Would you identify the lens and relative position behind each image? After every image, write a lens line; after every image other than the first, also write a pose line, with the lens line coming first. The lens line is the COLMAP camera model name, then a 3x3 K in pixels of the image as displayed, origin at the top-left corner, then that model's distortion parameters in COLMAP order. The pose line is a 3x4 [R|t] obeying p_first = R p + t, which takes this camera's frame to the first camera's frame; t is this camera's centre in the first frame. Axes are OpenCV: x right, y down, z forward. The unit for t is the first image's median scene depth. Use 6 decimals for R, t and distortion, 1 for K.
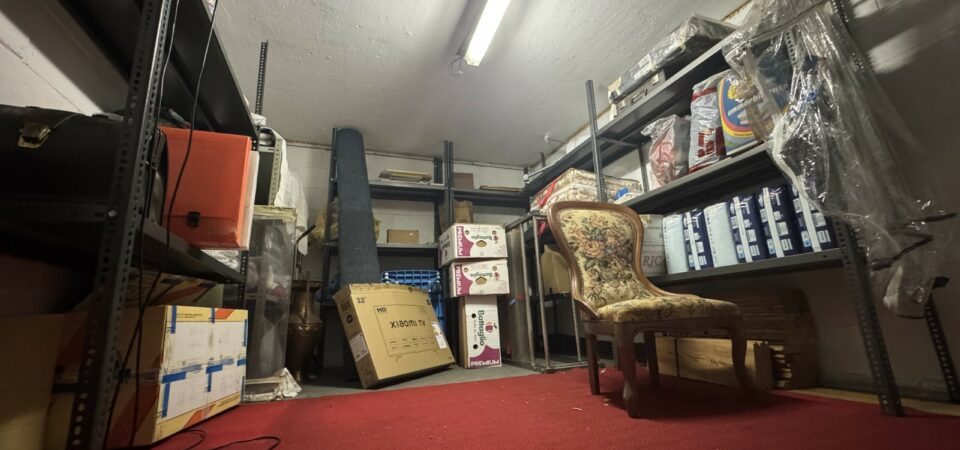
lens RADIAL K [[382.1, 0, 477.8], [0, 382.1, 228.4], [0, 0, 1]] dist [-0.009784, 0.001252]
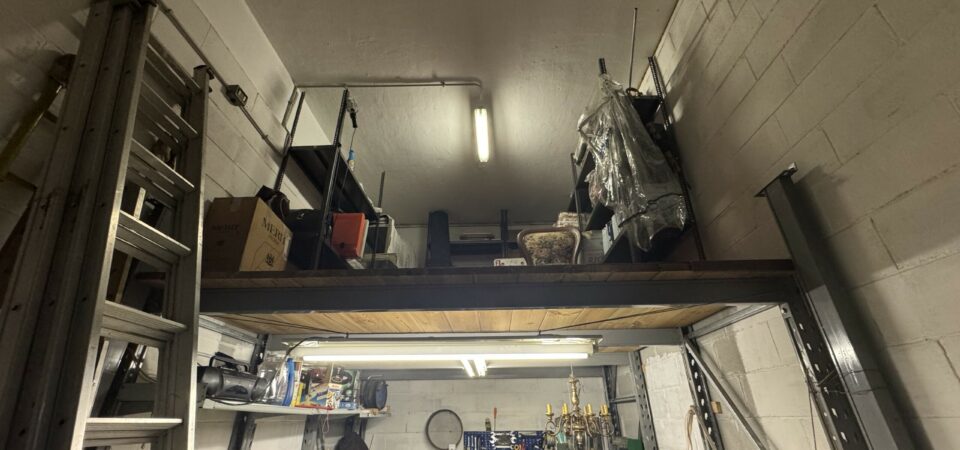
lens RADIAL K [[382.1, 0, 478.7], [0, 382.1, 222.1], [0, 0, 1]] dist [-0.009784, 0.001252]
pose [[0.925051, -0.143714, -0.351607, 0.548159], [0.058327, 0.968428, -0.242375, 0.263010], [0.375339, 0.203701, 0.904227, -0.539275]]
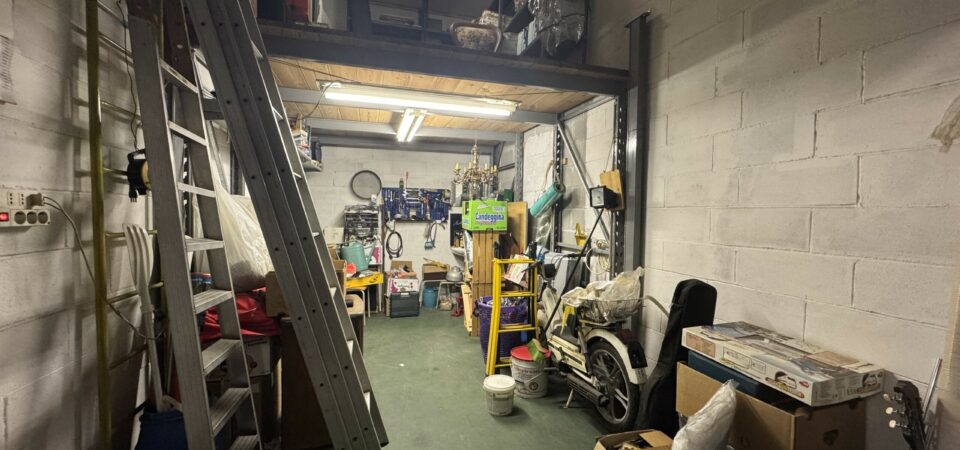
lens RADIAL K [[382.1, 0, 480.1], [0, 382.1, 226.0], [0, 0, 1]] dist [-0.009784, 0.001252]
pose [[0.996226, 0.060783, -0.061962, 0.453403], [-0.041930, 0.962059, 0.269601, 0.364837], [0.075998, -0.265986, 0.960977, -1.029017]]
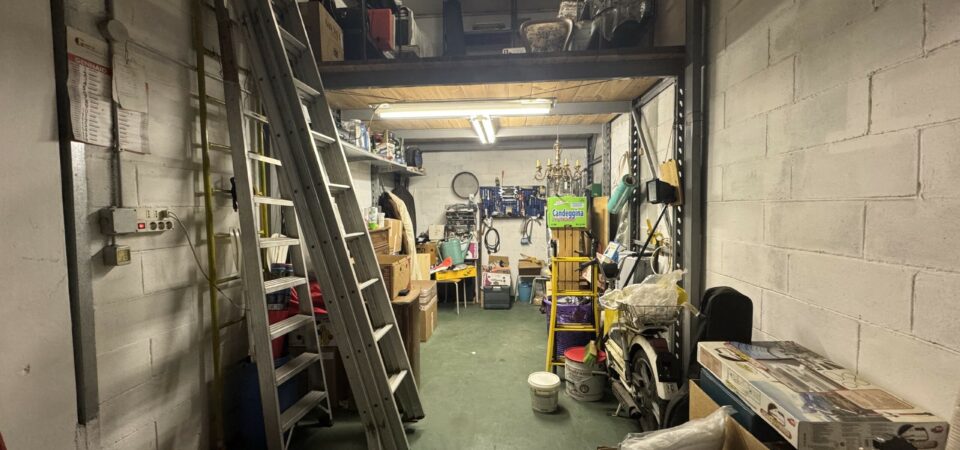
lens RADIAL K [[382.1, 0, 478.7], [0, 382.1, 226.5], [0, 0, 1]] dist [-0.009784, 0.001252]
pose [[0.907606, 0.054986, -0.416207, 0.766730], [0.070240, 0.957524, 0.279669, 0.341509], [0.413906, -0.283064, 0.865192, -0.996042]]
